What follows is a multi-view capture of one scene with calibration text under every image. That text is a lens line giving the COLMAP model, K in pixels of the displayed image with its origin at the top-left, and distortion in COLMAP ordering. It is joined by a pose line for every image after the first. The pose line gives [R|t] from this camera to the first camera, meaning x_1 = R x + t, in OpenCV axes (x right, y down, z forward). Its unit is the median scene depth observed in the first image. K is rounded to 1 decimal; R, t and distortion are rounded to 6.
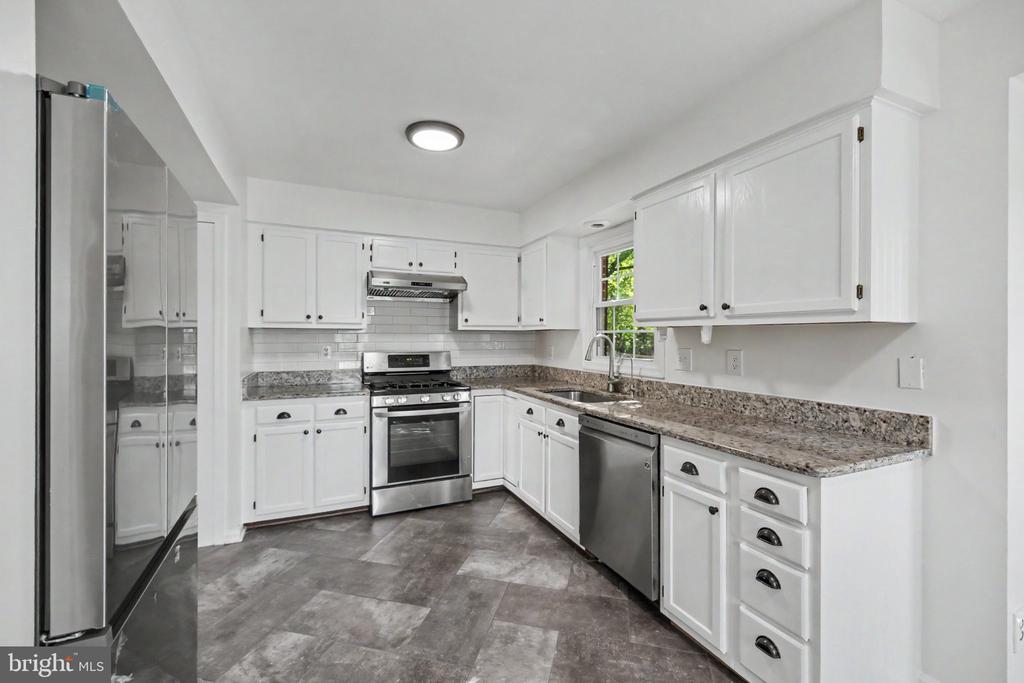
lens RADIAL K [[431.5, 0, 513.8], [0, 431.5, 337.7], [0, 0, 1]] dist [0.000348, 0.000577]
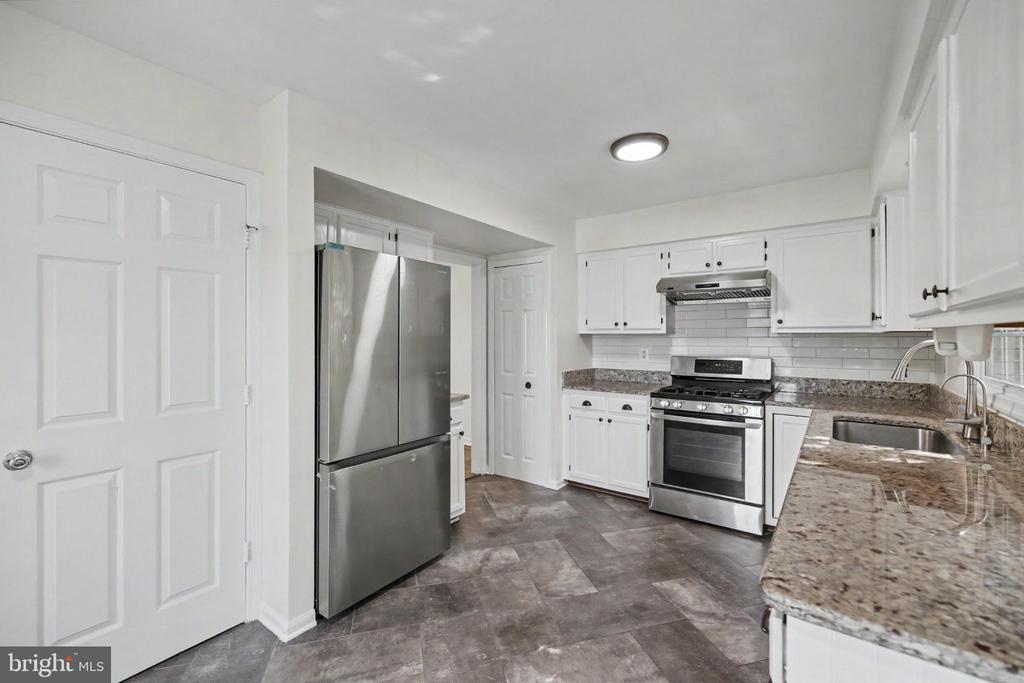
lens RADIAL K [[431.5, 0, 513.0], [0, 431.5, 336.1], [0, 0, 1]] dist [0.000348, 0.000577]
pose [[0.489470, -0.003512, -0.872013, 0.567498], [-0.001039, 0.999989, -0.004610, -0.012533], [0.872020, 0.003163, 0.489461, 0.237626]]
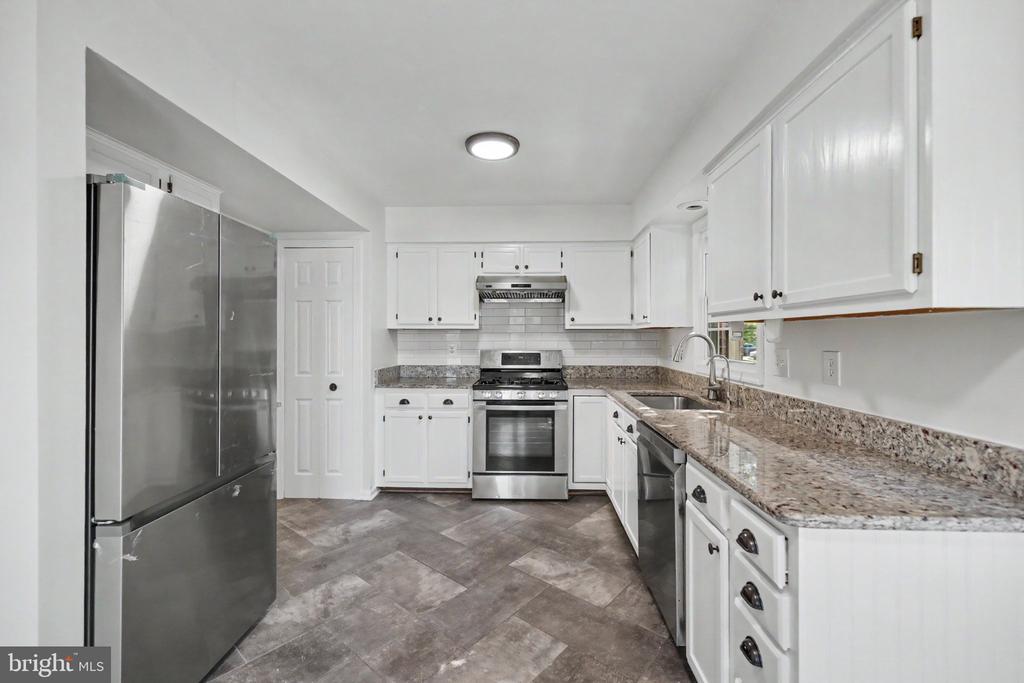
lens RADIAL K [[431.5, 0, 514.9], [0, 431.5, 335.7], [0, 0, 1]] dist [0.000348, 0.000577]
pose [[0.895055, -0.003265, -0.445943, 0.338795], [0.000738, 0.999983, -0.005840, 0.005269], [0.445955, 0.004898, 0.895042, 0.079389]]
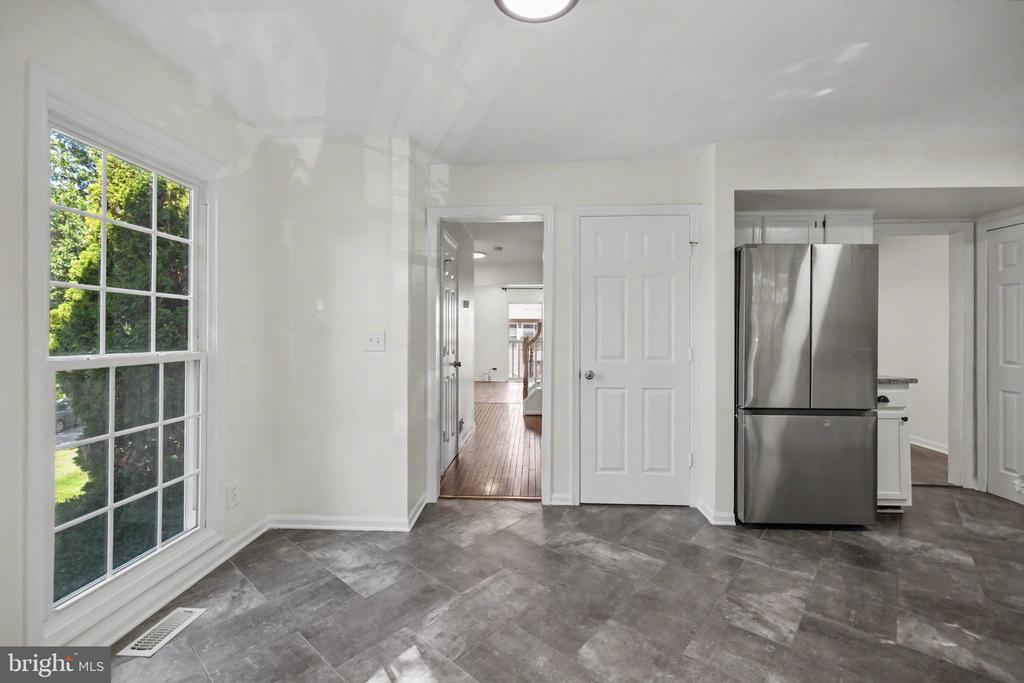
lens RADIAL K [[431.5, 0, 516.0], [0, 431.5, 338.2], [0, 0, 1]] dist [0.000348, 0.000577]
pose [[-0.460508, 0.002782, -0.887651, 0.929627], [-0.003643, 0.999981, 0.005024, 0.044012], [0.887648, 0.005547, -0.460489, 0.324593]]
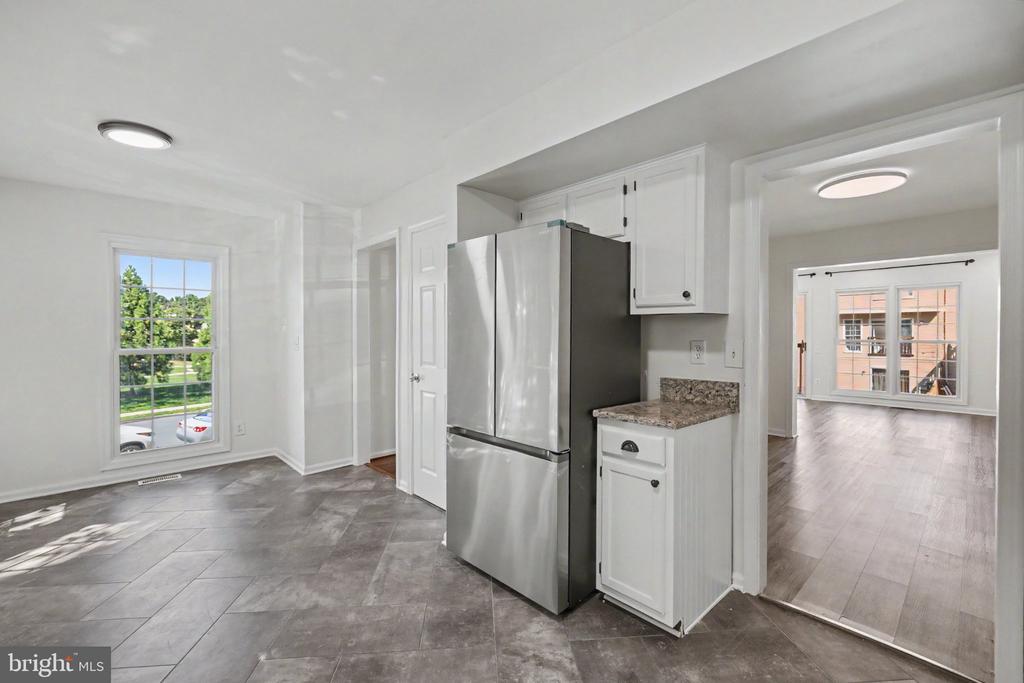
lens RADIAL K [[431.5, 0, 515.1], [0, 431.5, 336.9], [0, 0, 1]] dist [0.000348, 0.000577]
pose [[-0.944860, -0.000458, -0.327475, -0.137391], [-0.003875, 0.999945, 0.009783, 0.009482], [0.327452, 0.010513, -0.944809, 1.344044]]
